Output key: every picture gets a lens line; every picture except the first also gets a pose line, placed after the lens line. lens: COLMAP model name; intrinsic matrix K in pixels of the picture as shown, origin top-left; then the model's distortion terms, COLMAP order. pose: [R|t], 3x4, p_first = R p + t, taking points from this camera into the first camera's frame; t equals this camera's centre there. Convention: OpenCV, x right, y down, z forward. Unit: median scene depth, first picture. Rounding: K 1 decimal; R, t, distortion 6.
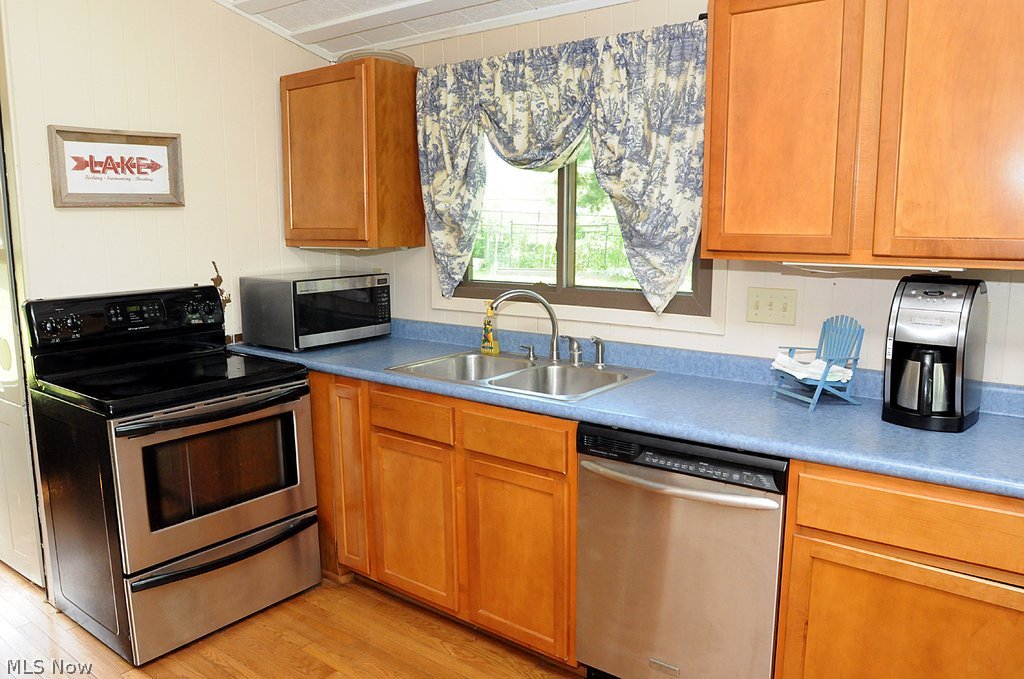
lens RADIAL K [[756.8, 0, 512.0], [0, 756.8, 339.5], [0, 0, 1]] dist [-0.075210, 0.006850]
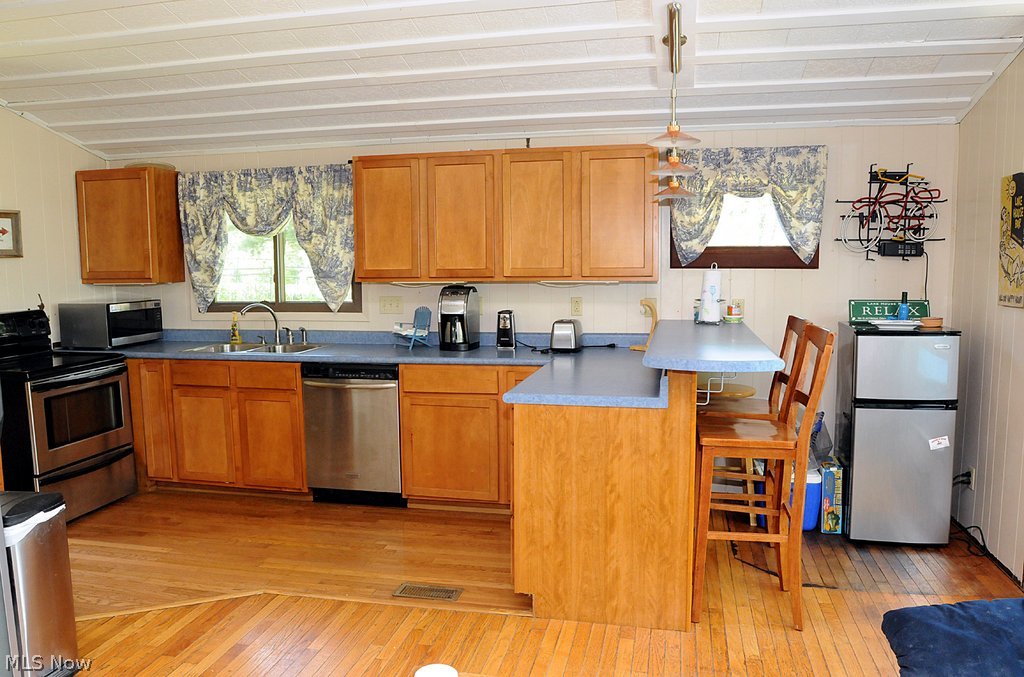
lens RADIAL K [[758.5, 0, 512.0], [0, 758.5, 338.5], [0, 0, 1]] dist [-0.090567, 0.063408]
pose [[0.902140, -0.050963, 0.428422, -0.207272], [0.073864, 0.996582, -0.036988, 0.125180], [-0.425073, 0.065013, 0.902821, -0.842173]]
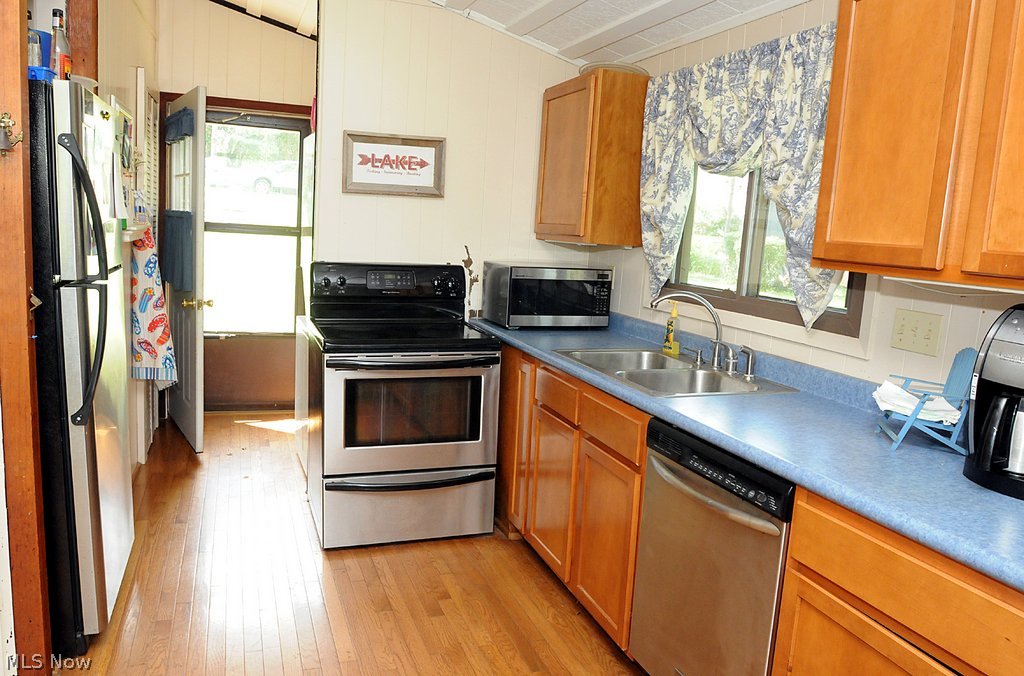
lens RADIAL K [[758.5, 0, 512.0], [0, 758.5, 338.0], [0, 0, 1]] dist [-0.090567, 0.063408]
pose [[0.846179, 0.127588, -0.517400, 0.342122], [-0.139172, 0.990130, 0.016552, 0.011278], [0.514405, 0.058002, 0.855584, 0.023706]]
